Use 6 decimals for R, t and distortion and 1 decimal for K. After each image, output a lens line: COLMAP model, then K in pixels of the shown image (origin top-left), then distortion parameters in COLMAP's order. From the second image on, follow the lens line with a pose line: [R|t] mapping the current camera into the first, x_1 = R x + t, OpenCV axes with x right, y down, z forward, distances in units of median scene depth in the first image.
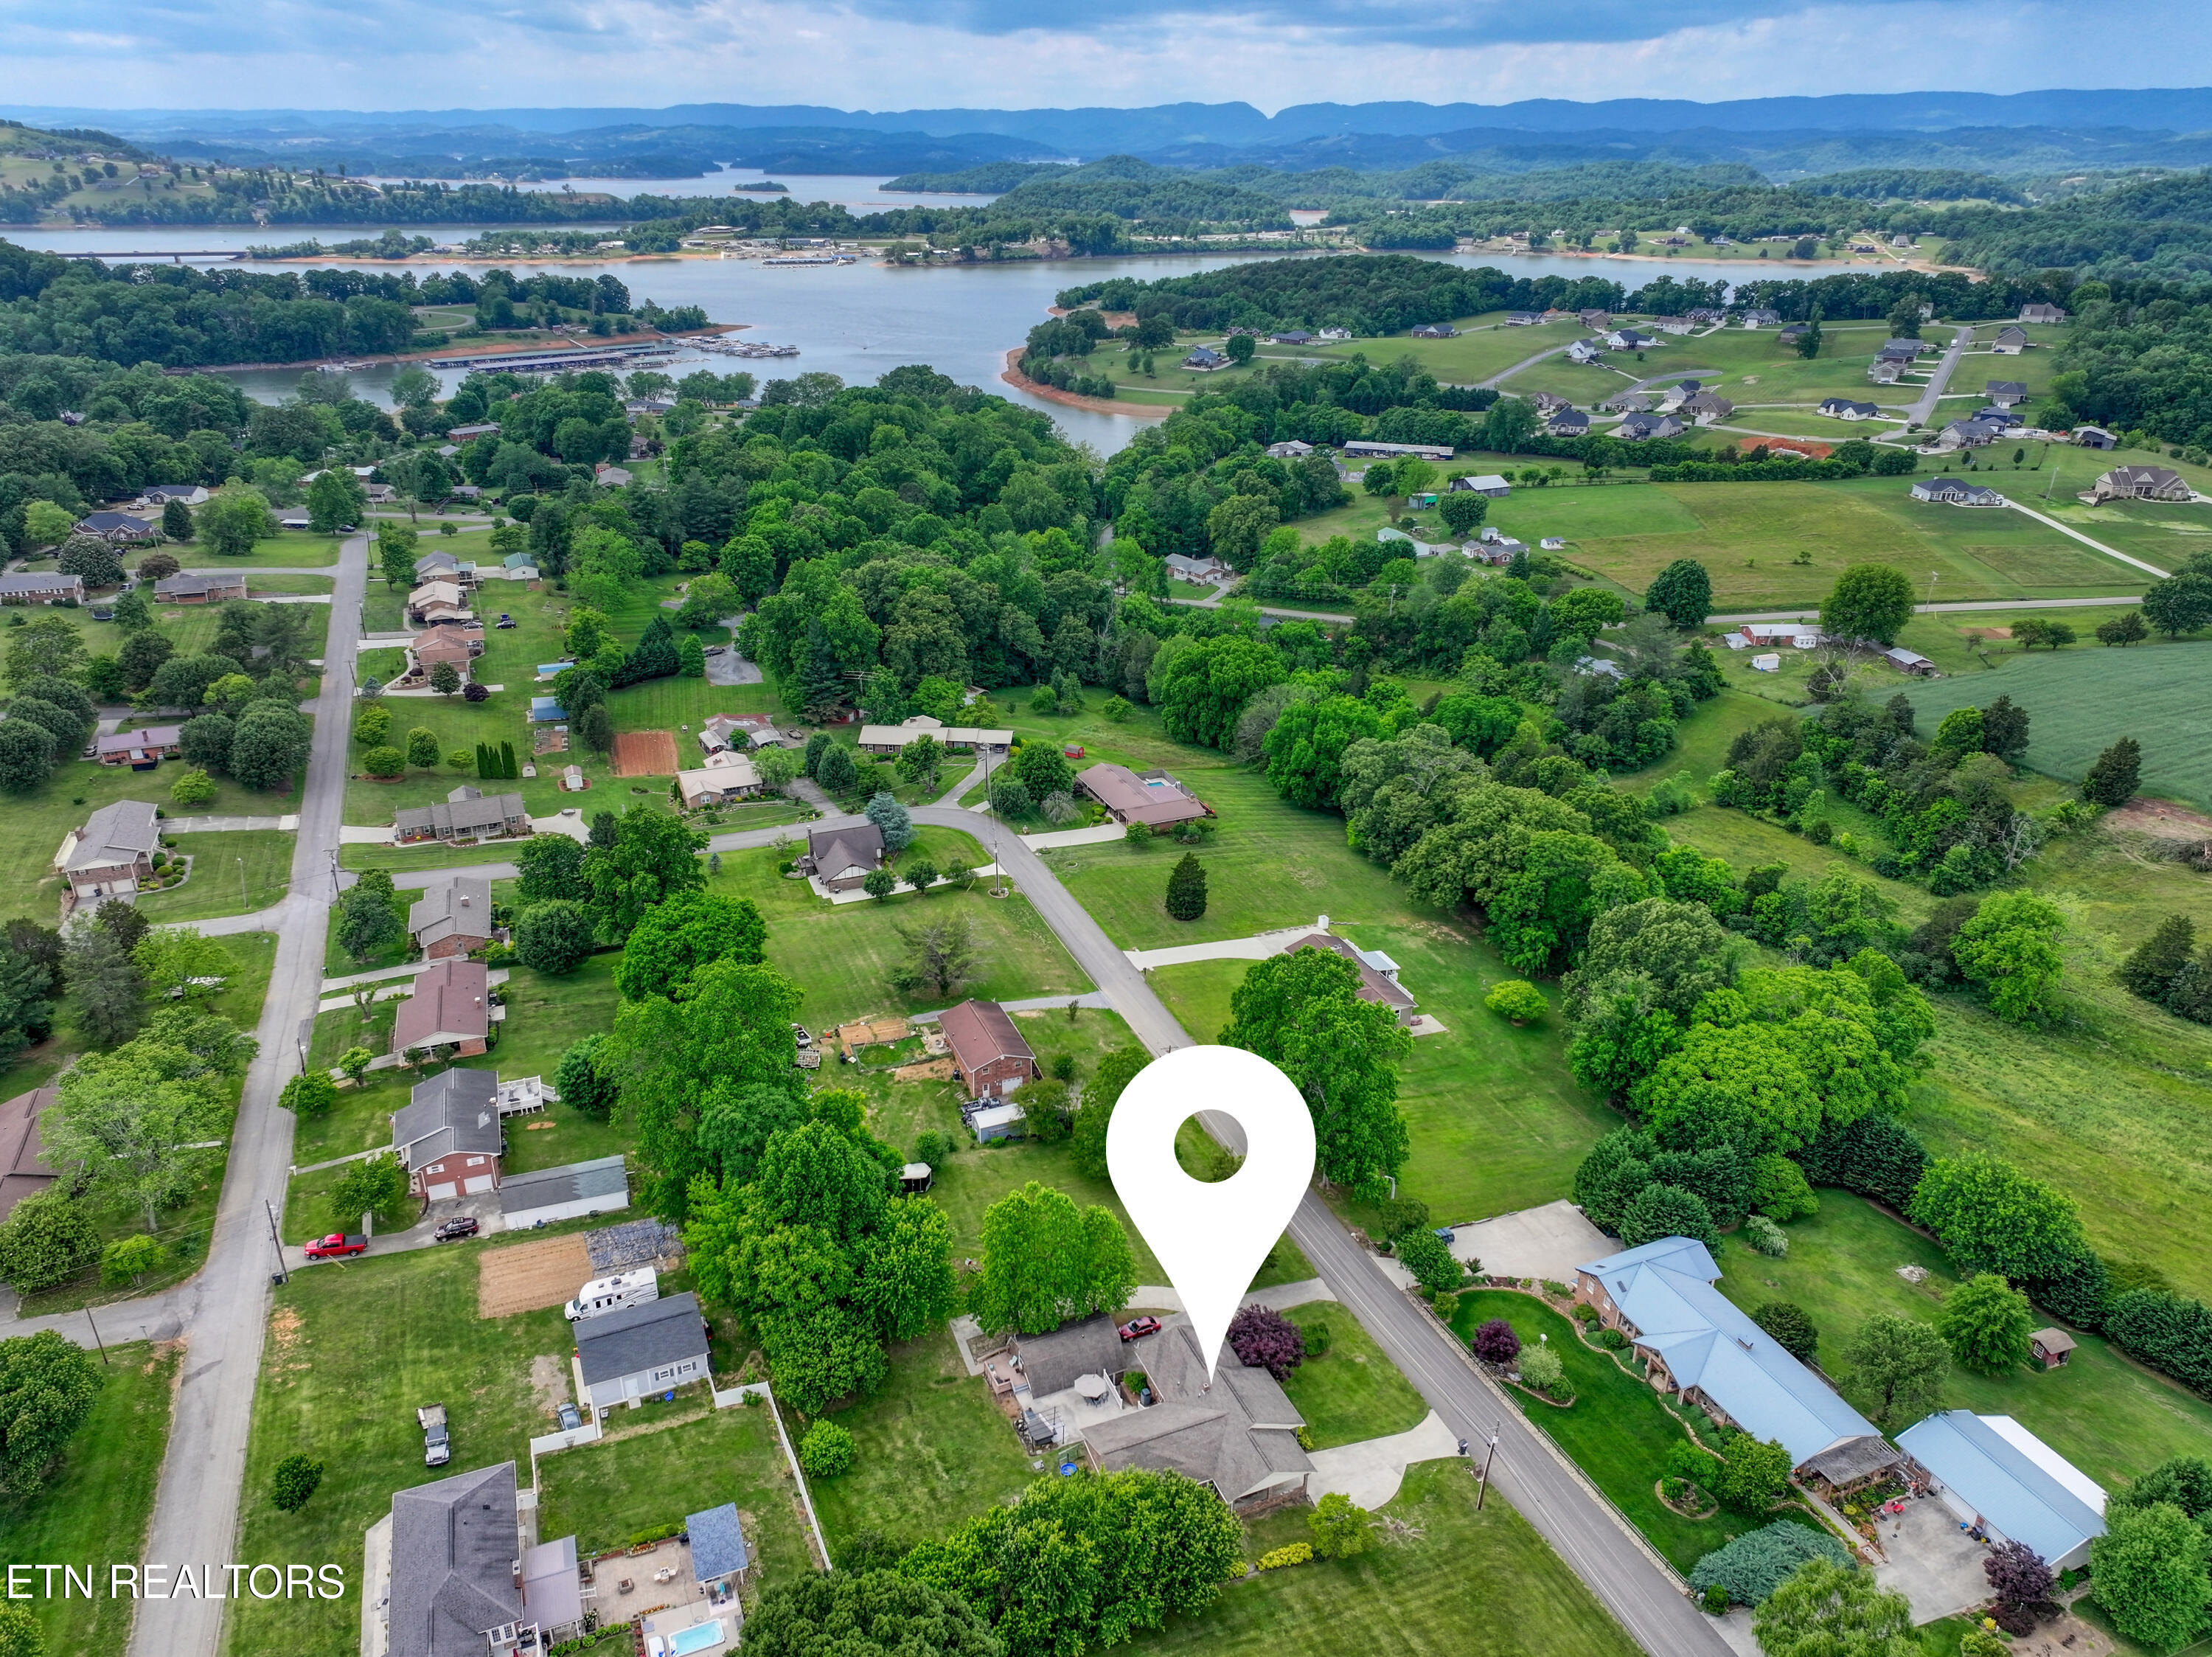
lens RADIAL K [[1531.6, 0, 1106.0], [0, 1531.6, 828.5], [0, 0, 1]] dist [0.001222, 0.016405]
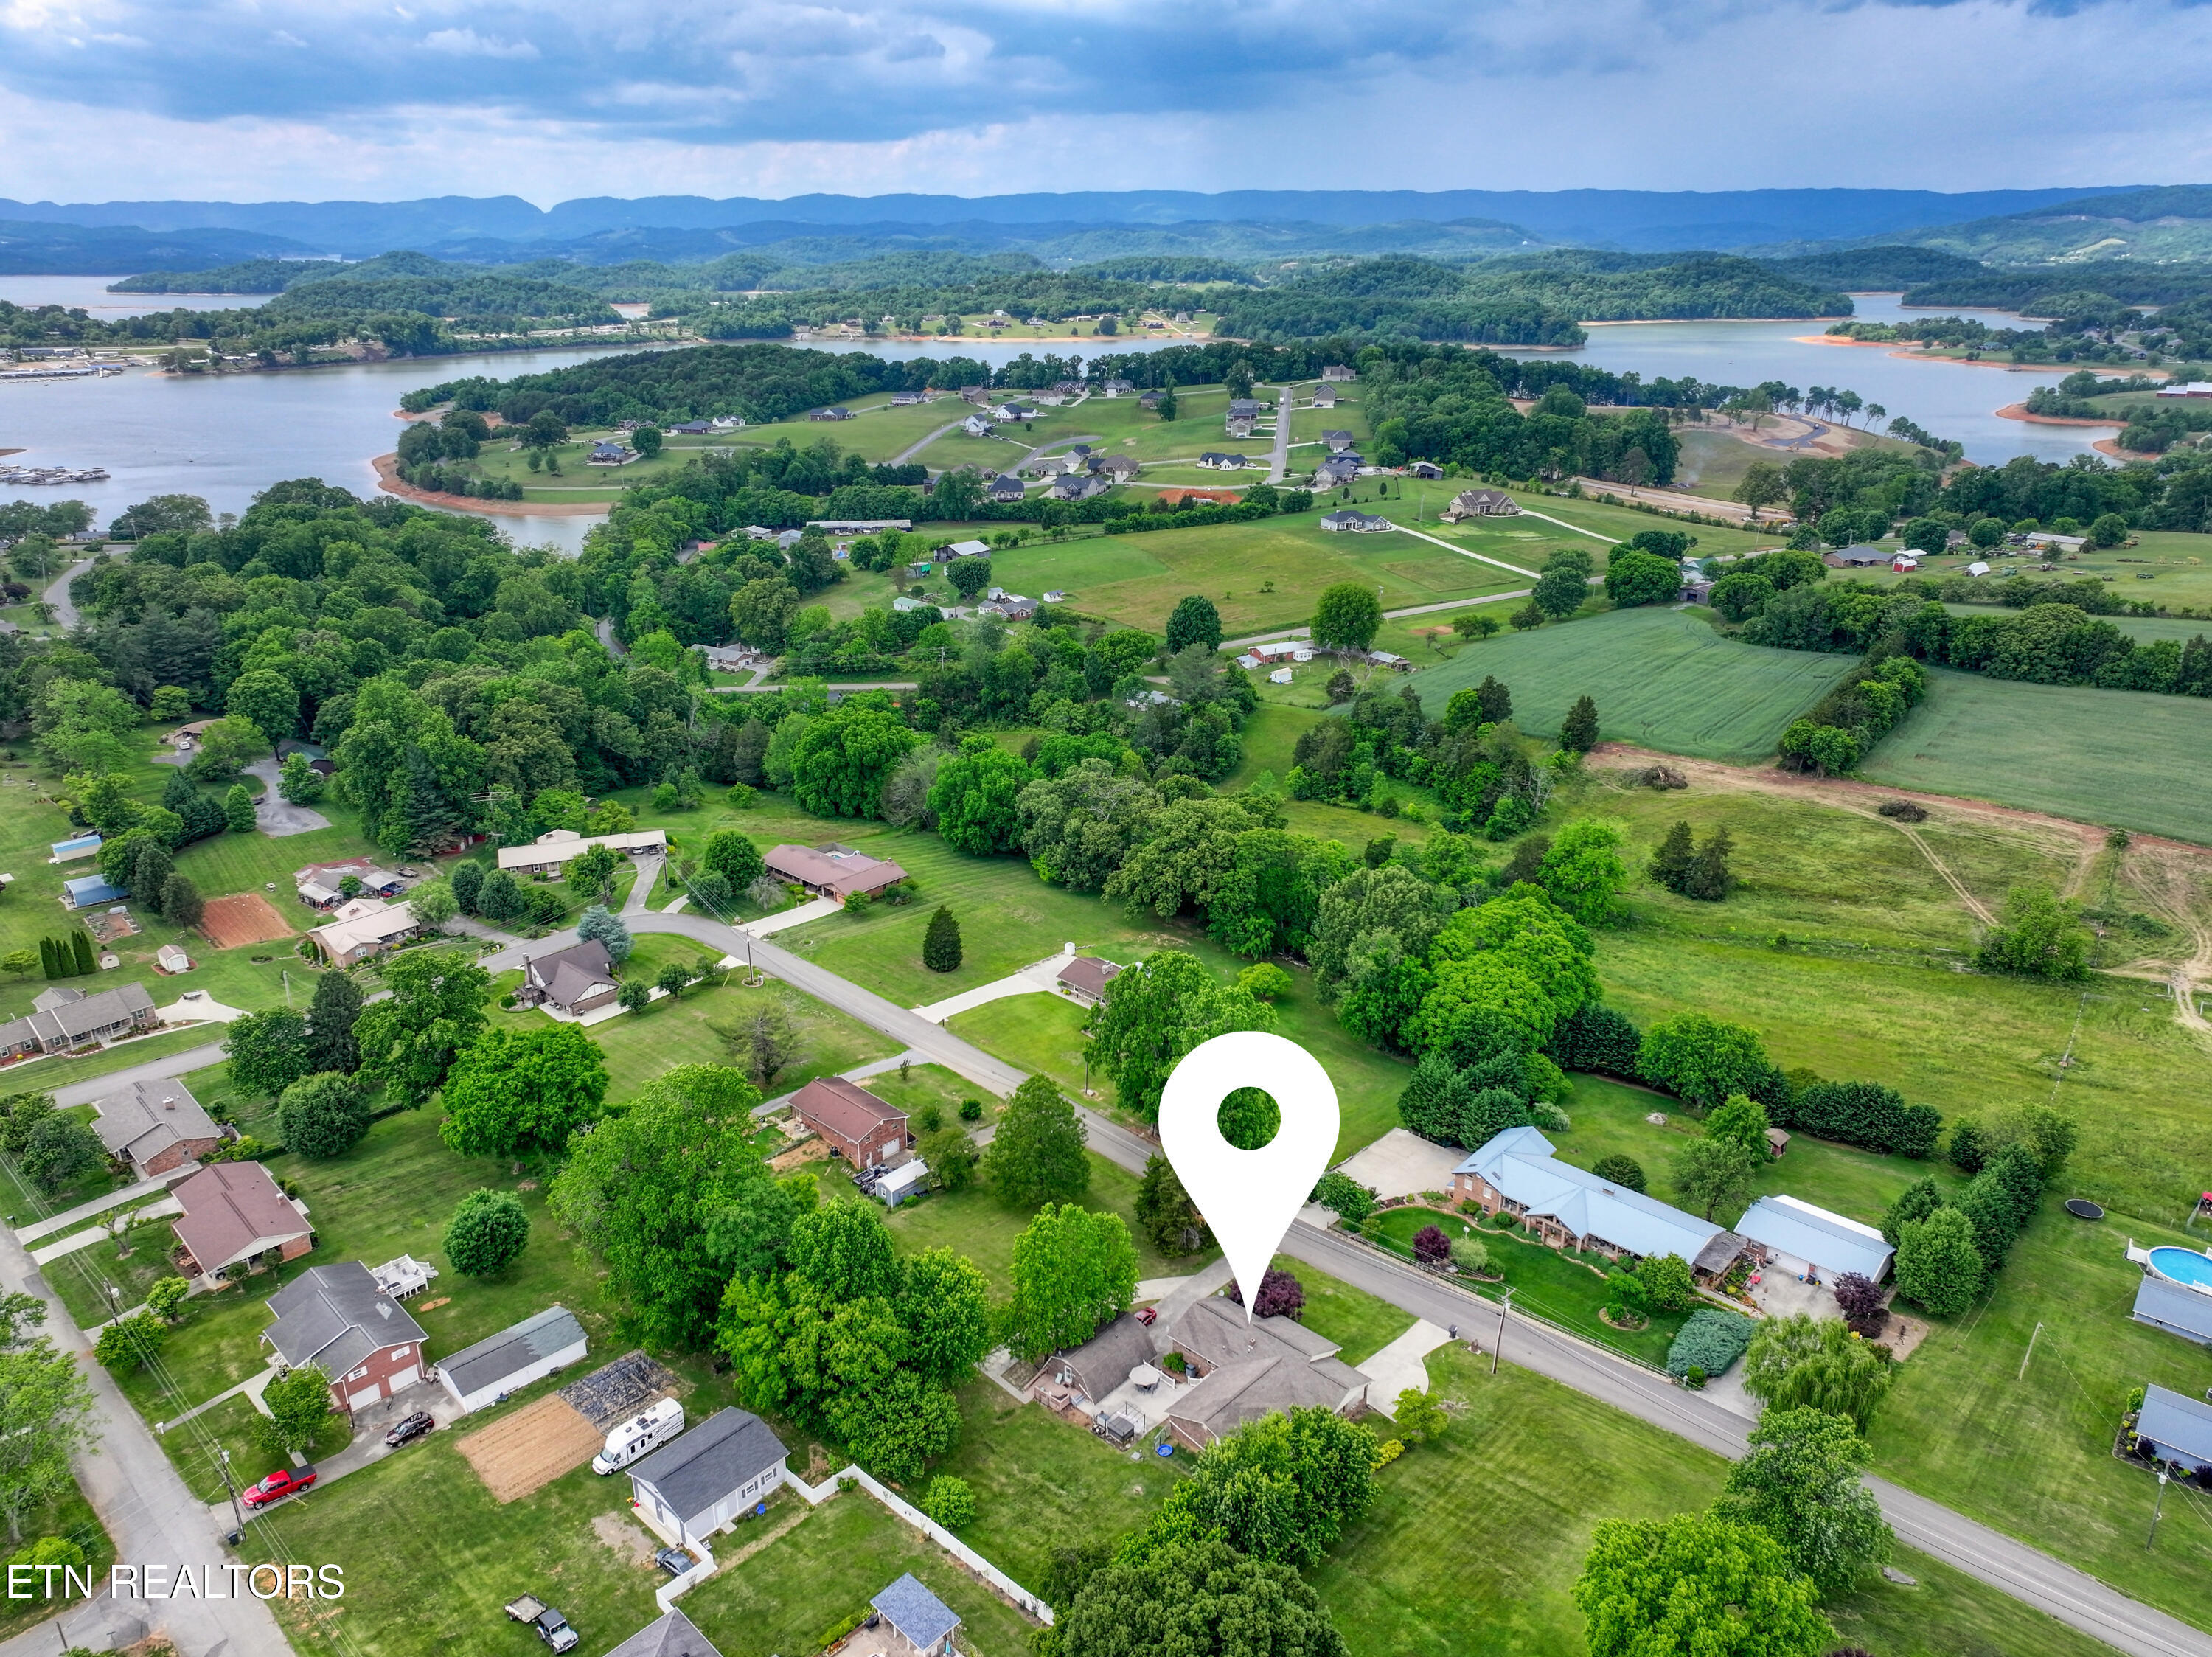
lens RADIAL K [[1531.6, 0, 1106.0], [0, 1531.6, 828.5], [0, 0, 1]] dist [0.001222, 0.016405]
pose [[0.913735, -0.154649, 0.375729, -0.177468], [0.173775, 0.984633, -0.017334, 0.001085], [-0.367274, 0.081131, 0.926568, -0.004698]]
